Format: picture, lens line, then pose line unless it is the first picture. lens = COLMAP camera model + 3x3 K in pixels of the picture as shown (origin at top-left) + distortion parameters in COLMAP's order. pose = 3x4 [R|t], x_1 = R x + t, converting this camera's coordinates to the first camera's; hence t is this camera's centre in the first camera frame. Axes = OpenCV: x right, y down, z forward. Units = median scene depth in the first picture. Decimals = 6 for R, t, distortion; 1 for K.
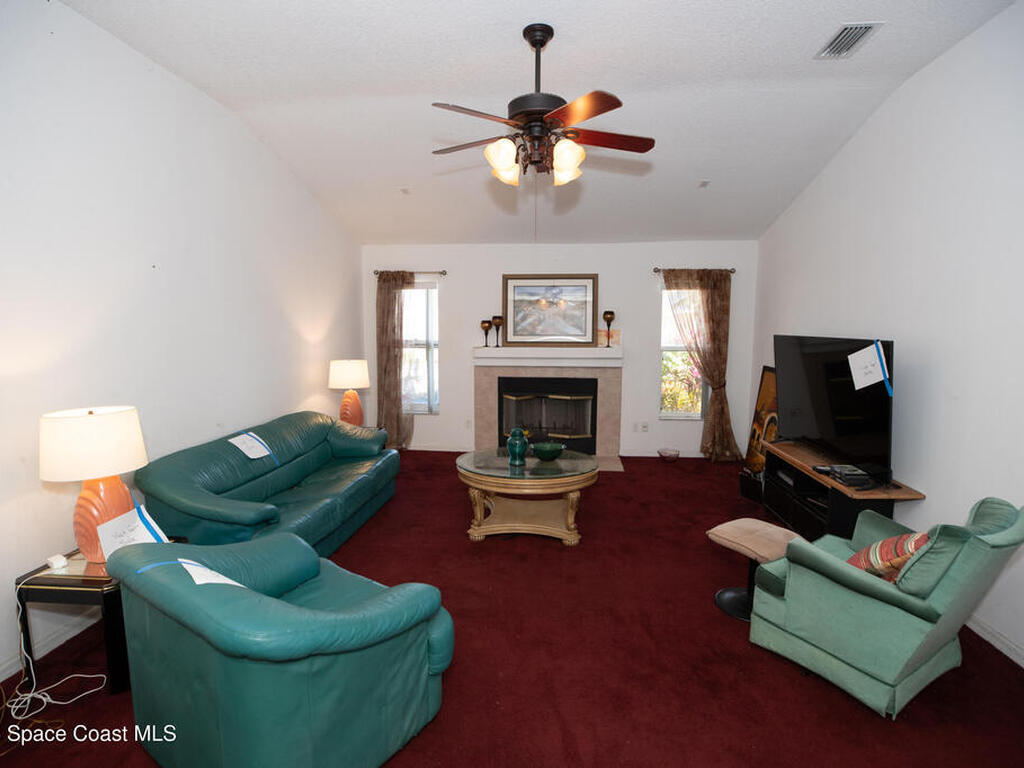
lens RADIAL K [[529.6, 0, 511.3], [0, 529.6, 385.6], [0, 0, 1]] dist [-0.044643, 0.009012]
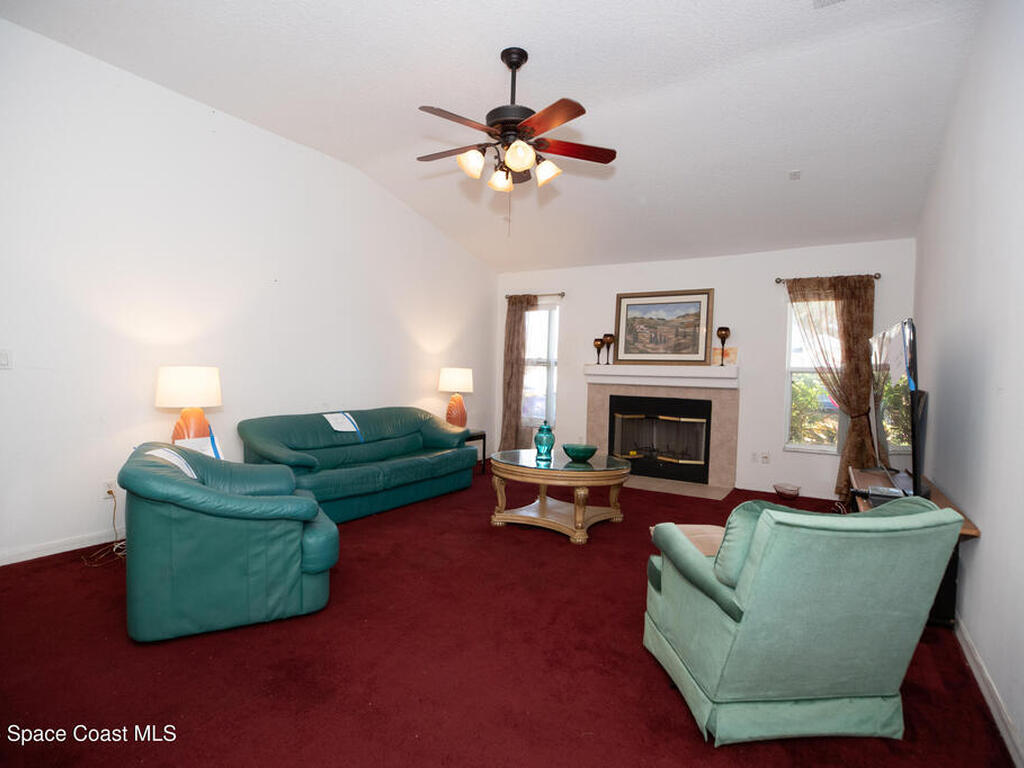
lens RADIAL K [[529.6, 0, 514.0], [0, 529.6, 389.4], [0, 0, 1]] dist [-0.044643, 0.009012]
pose [[0.895530, 0.035991, -0.443544, 0.268298], [-0.073834, 0.994926, -0.068342, 0.057122], [0.438833, 0.093951, 0.893643, 0.025797]]
